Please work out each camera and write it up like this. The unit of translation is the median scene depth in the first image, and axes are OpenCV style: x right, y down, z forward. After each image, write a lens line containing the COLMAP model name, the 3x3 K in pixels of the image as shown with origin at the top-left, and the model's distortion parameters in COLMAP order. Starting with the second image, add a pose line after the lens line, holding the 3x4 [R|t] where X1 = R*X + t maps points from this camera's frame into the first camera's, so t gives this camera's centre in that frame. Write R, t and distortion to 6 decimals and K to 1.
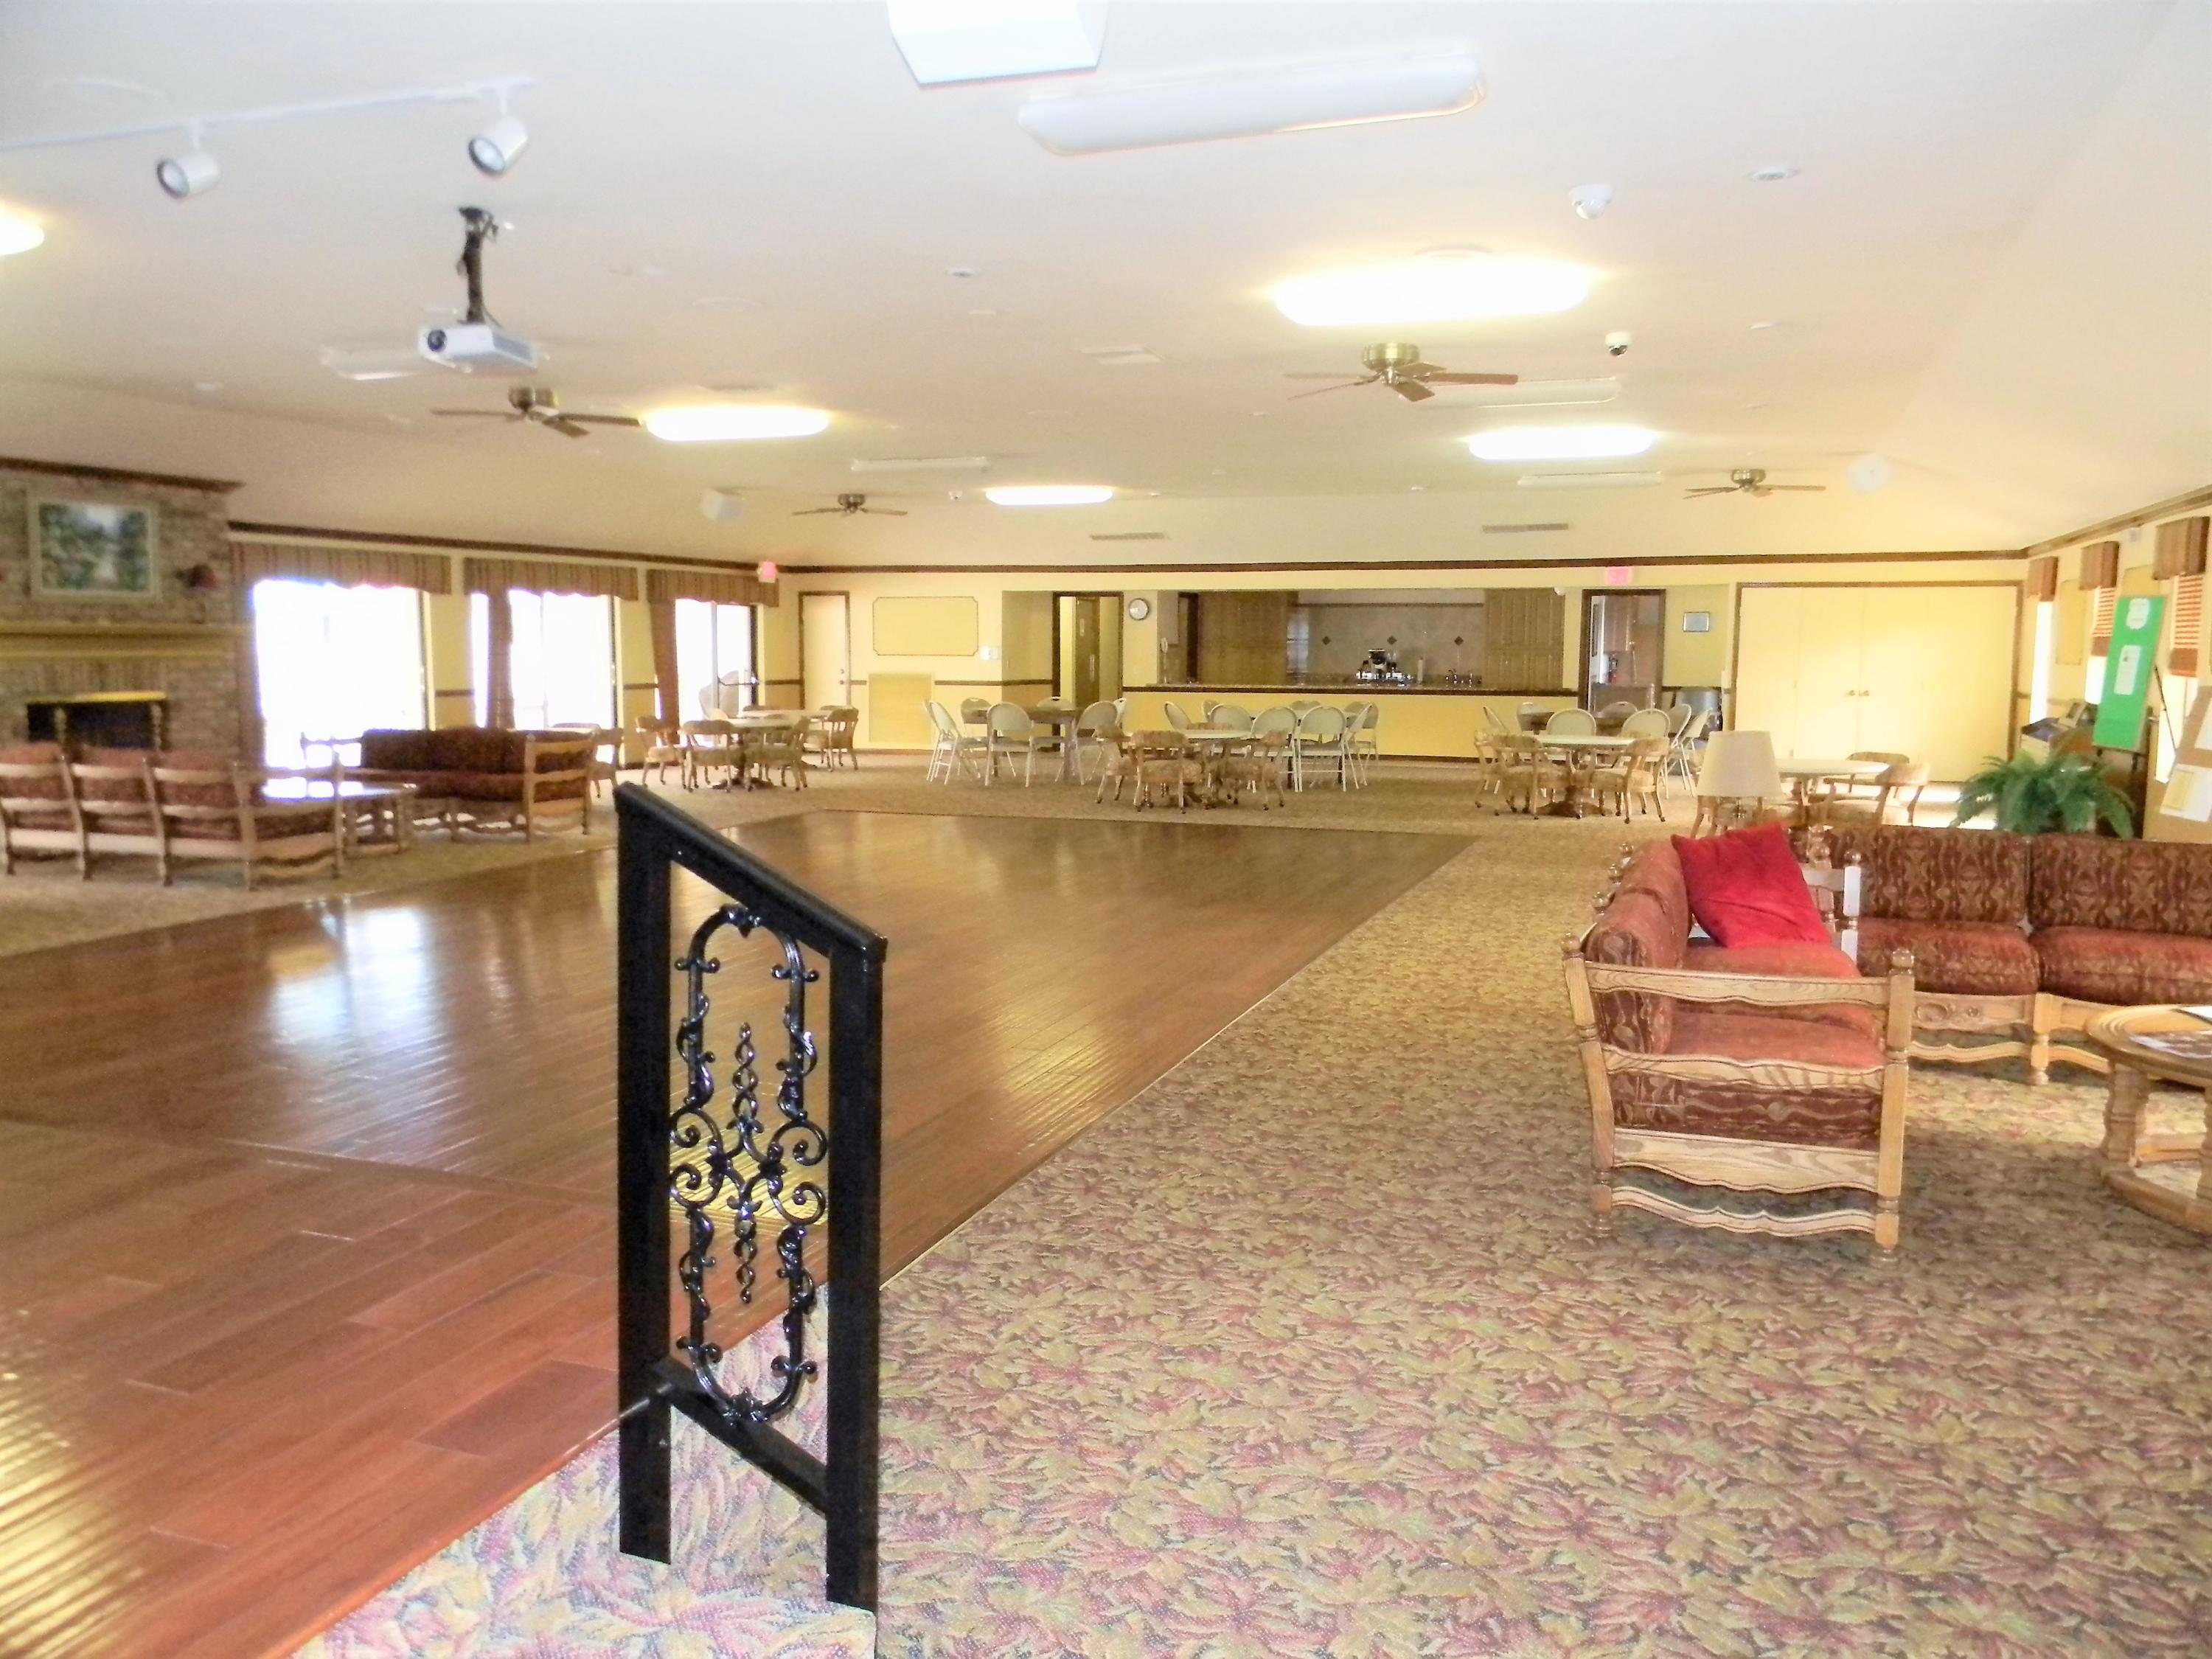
lens RADIAL K [[1806.4, 0, 1104.8], [0, 1806.4, 827.9], [0, 0, 1]] dist [0.011515, 0.001560]
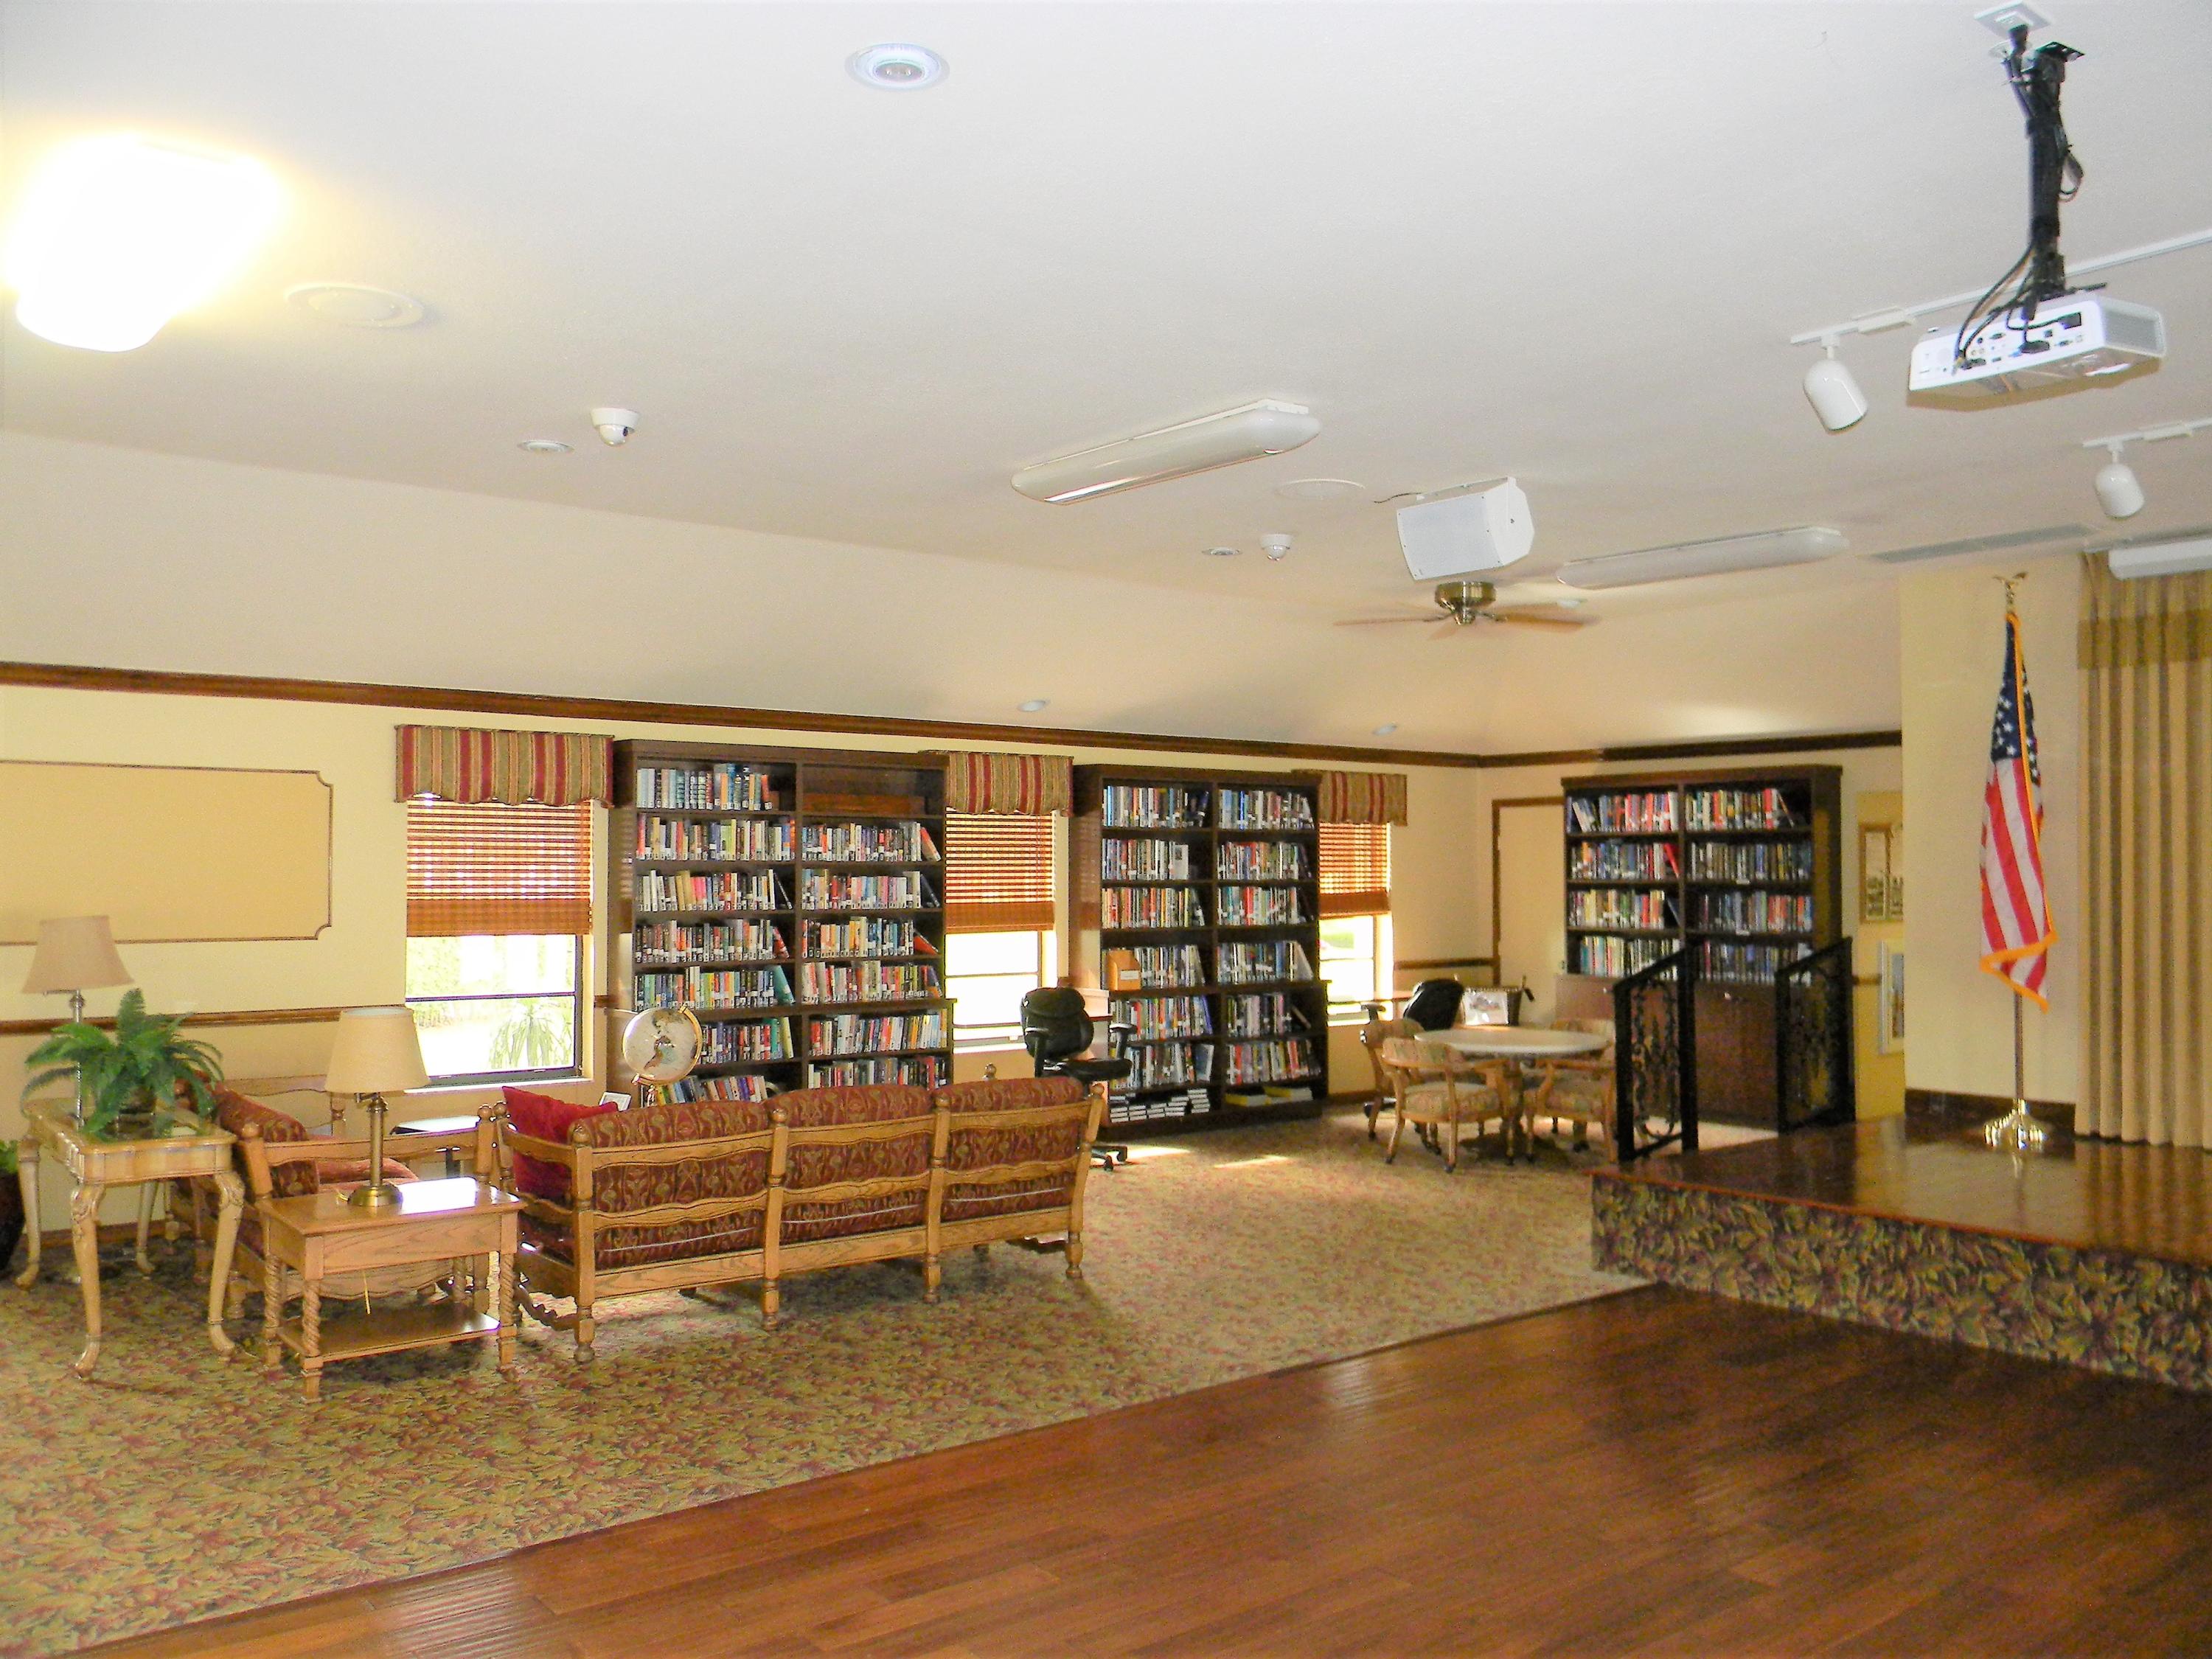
lens RADIAL K [[1806.4, 0, 1103.7], [0, 1806.4, 831.6], [0, 0, 1]] dist [0.011515, 0.001560]
pose [[0.858149, -0.028217, -0.512624, 0.638262], [-0.040126, 0.991748, -0.121763, 0.215483], [0.511830, 0.125060, 0.849935, -2.365800]]
